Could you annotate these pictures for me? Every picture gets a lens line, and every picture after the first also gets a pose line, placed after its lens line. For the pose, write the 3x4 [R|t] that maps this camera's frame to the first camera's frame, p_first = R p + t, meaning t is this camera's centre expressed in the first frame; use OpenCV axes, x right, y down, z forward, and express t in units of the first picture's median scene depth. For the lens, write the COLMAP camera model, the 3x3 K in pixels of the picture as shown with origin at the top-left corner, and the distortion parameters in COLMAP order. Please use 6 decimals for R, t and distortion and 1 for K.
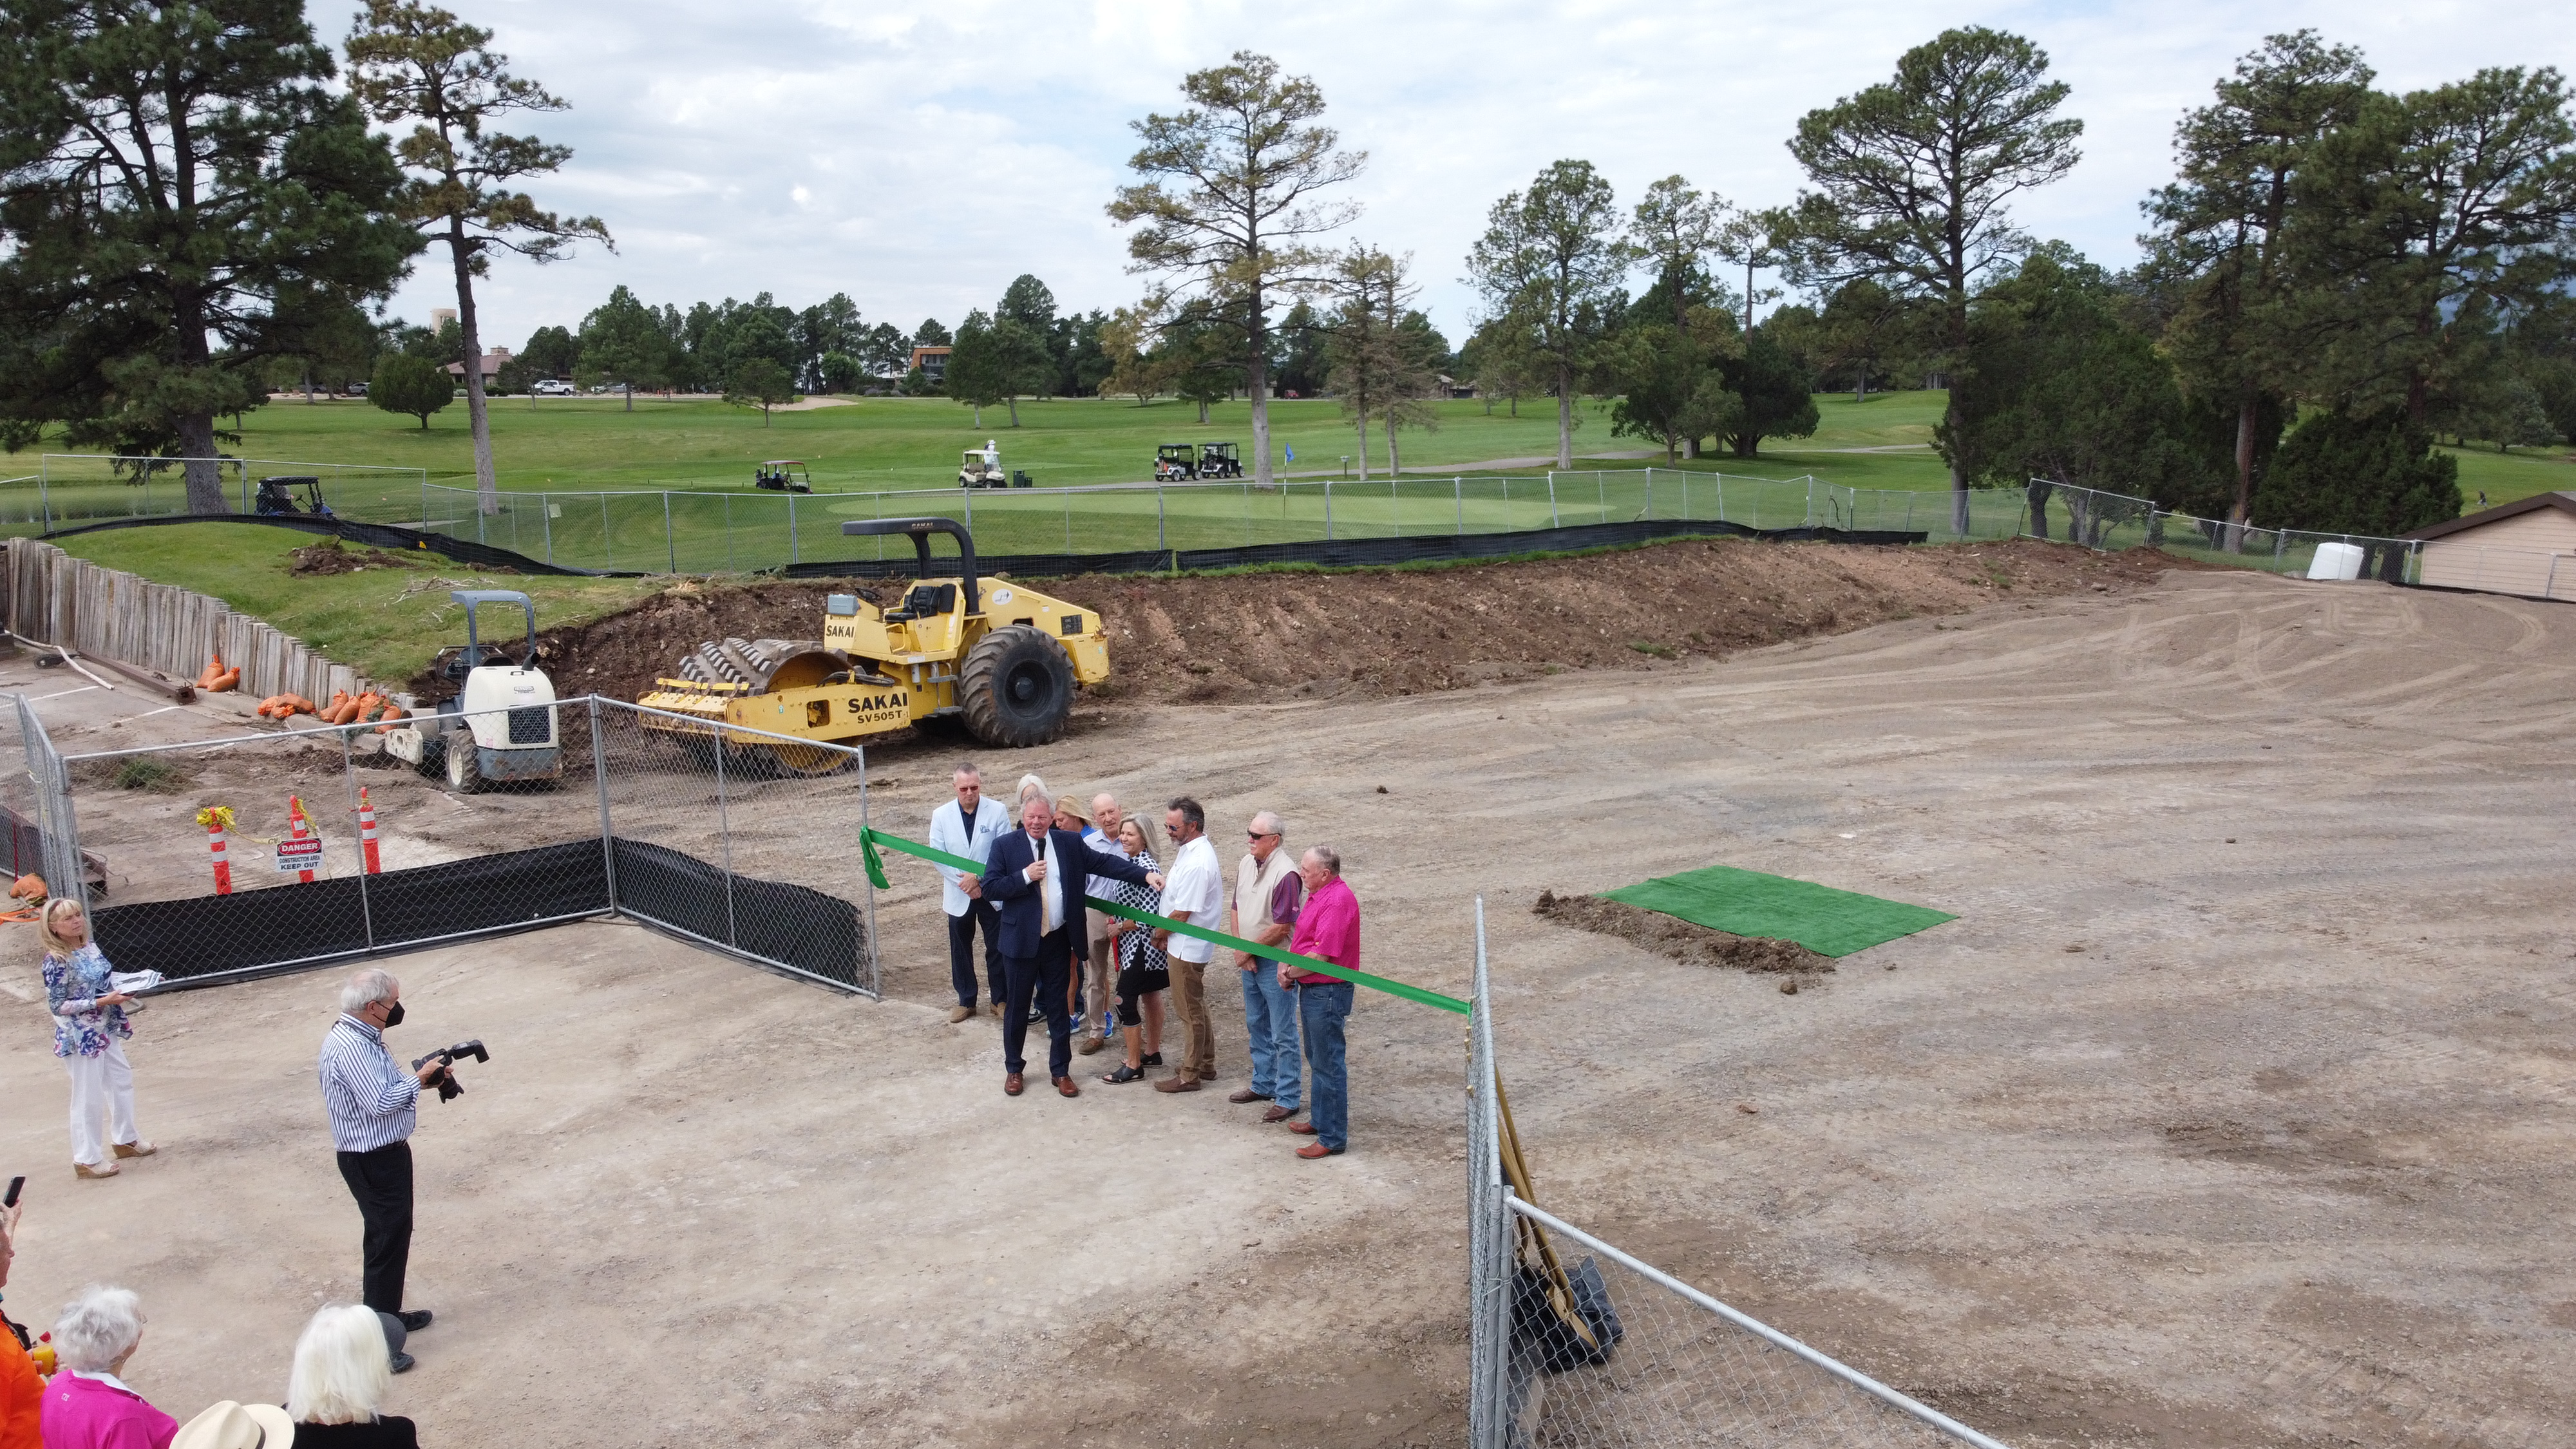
lens RADIAL K [[1945.9, 0, 1288.3], [0, 1945.9, 722.4], [0, 0, 1]] dist [0.001088, -0.004341]
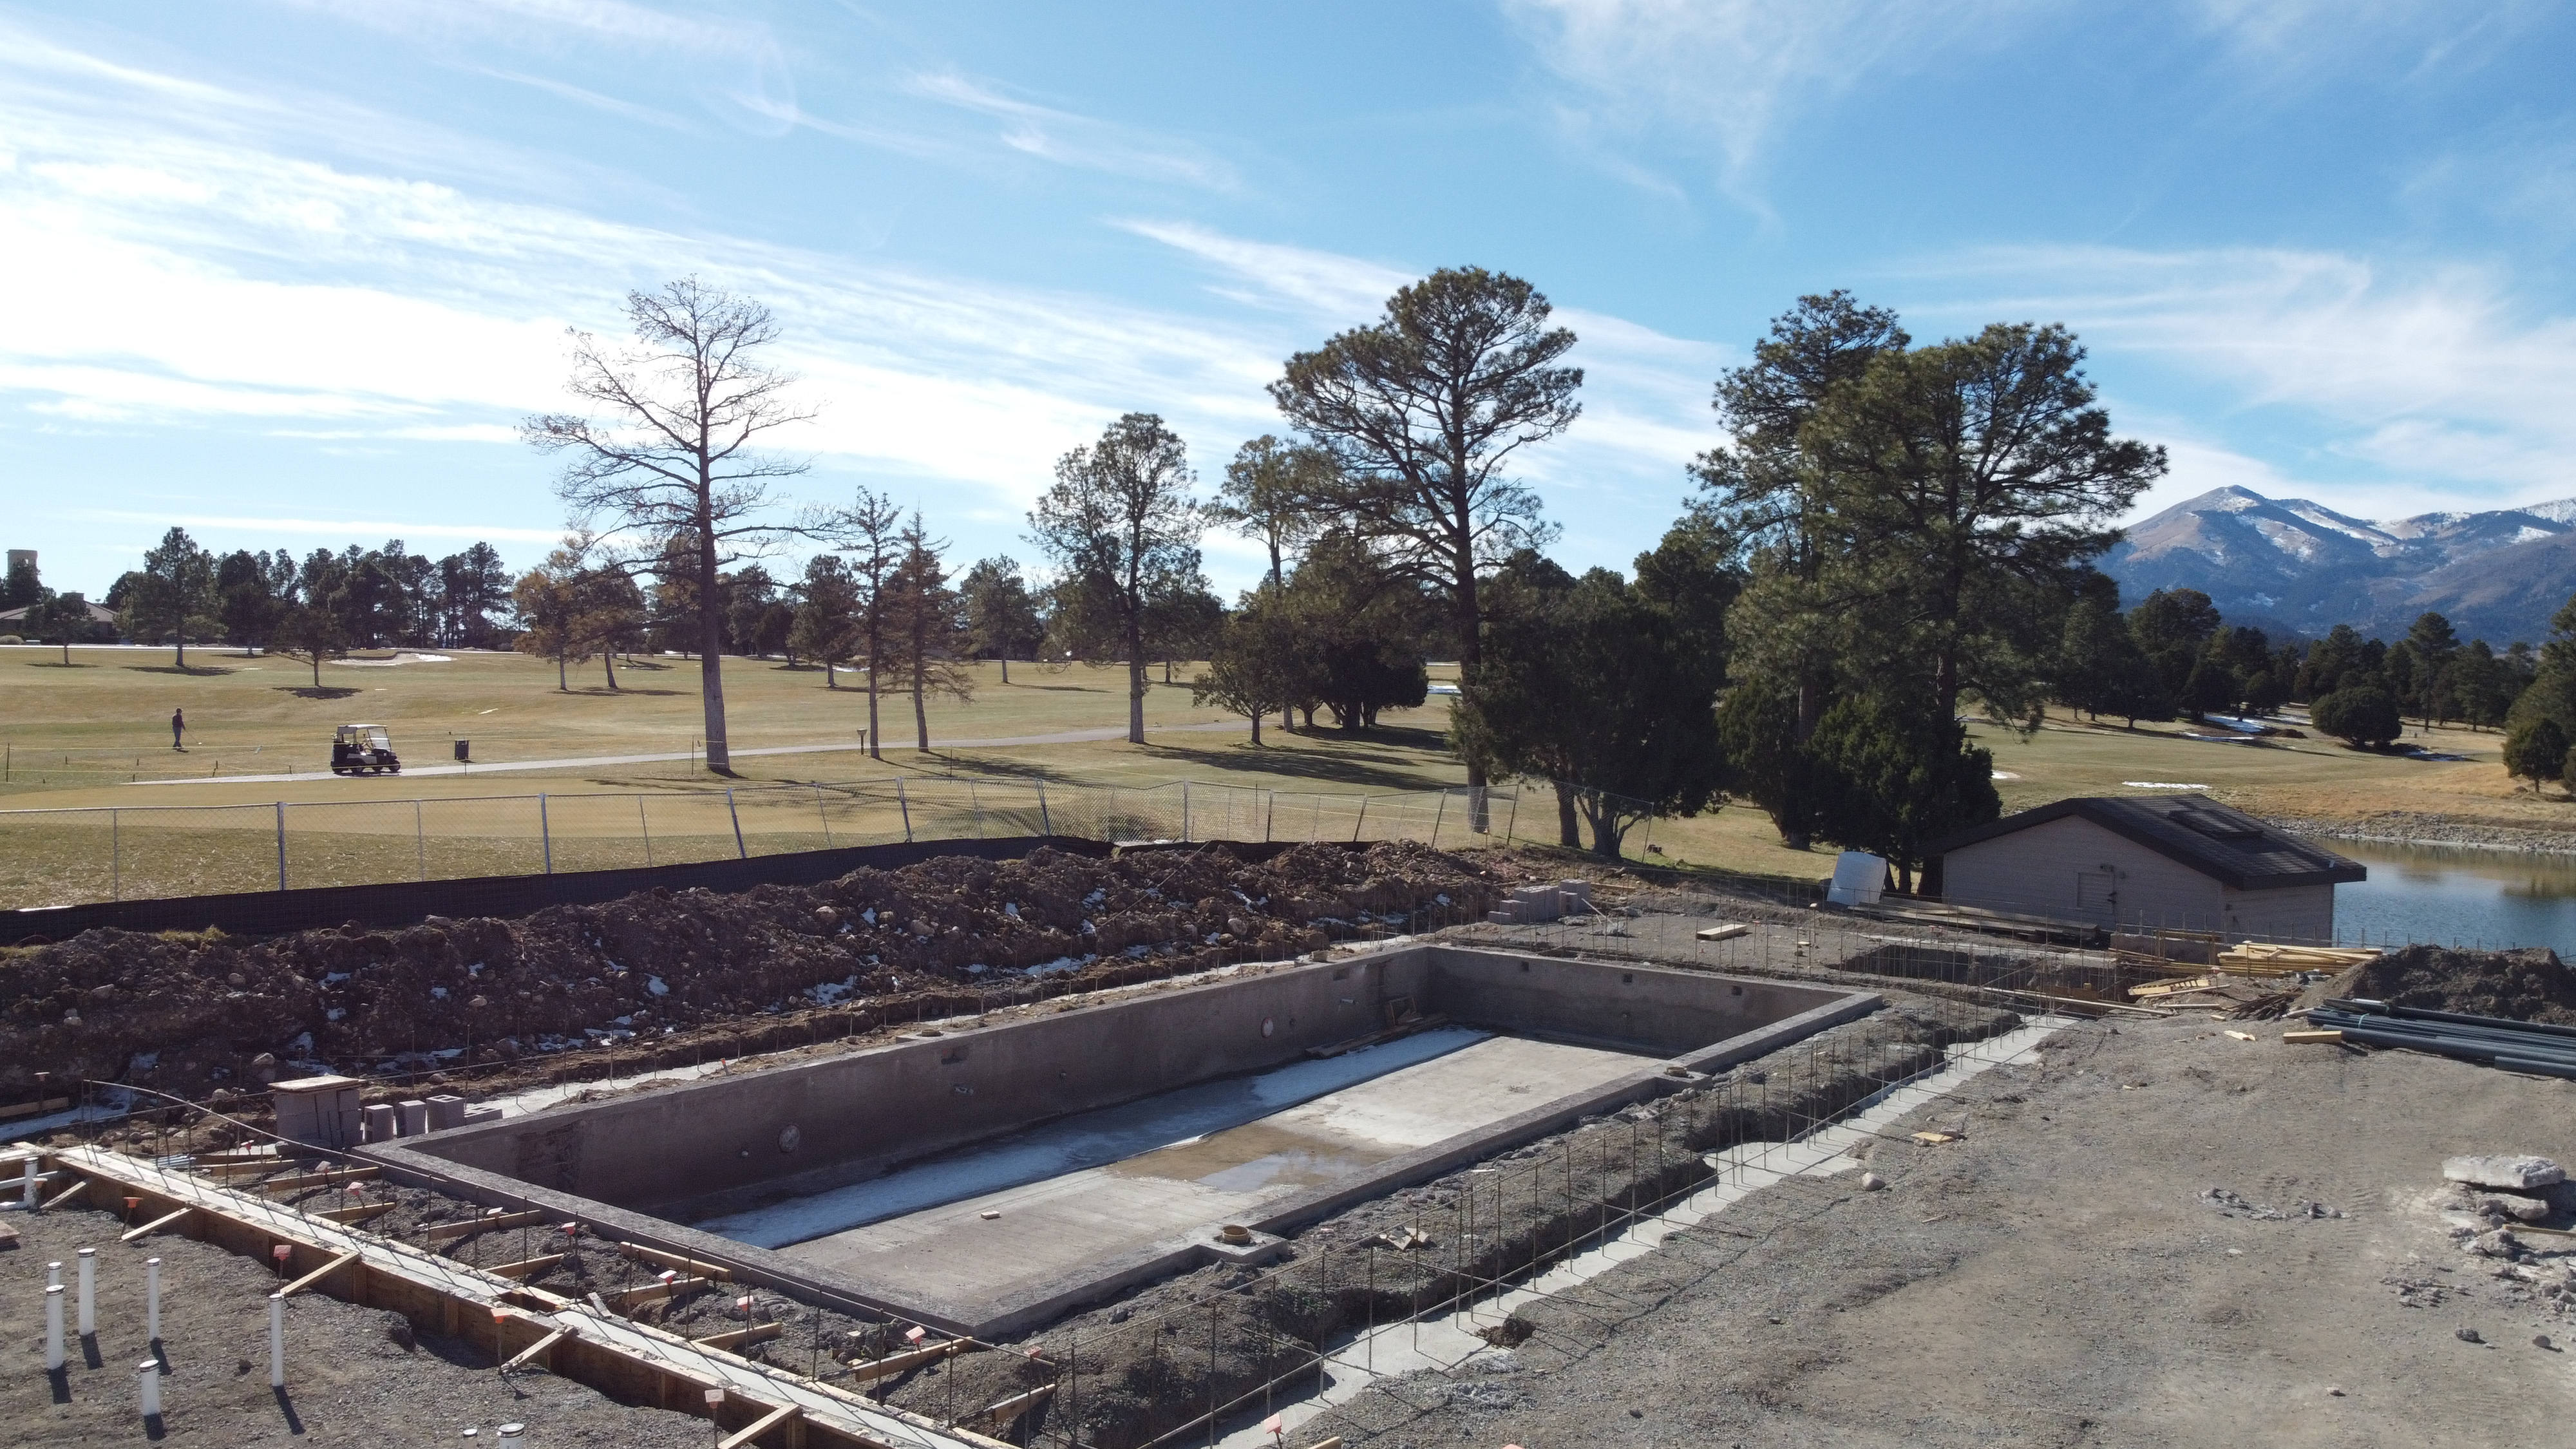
lens RADIAL K [[1945.9, 0, 1279.6], [0, 1945.9, 711.4], [0, 0, 1]] dist [0.001088, -0.004341]
pose [[0.991371, 0.010584, 0.130662, 0.147439], [0.007526, 0.990496, -0.137338, -0.031418], [-0.130873, 0.137137, 0.981868, 0.155590]]
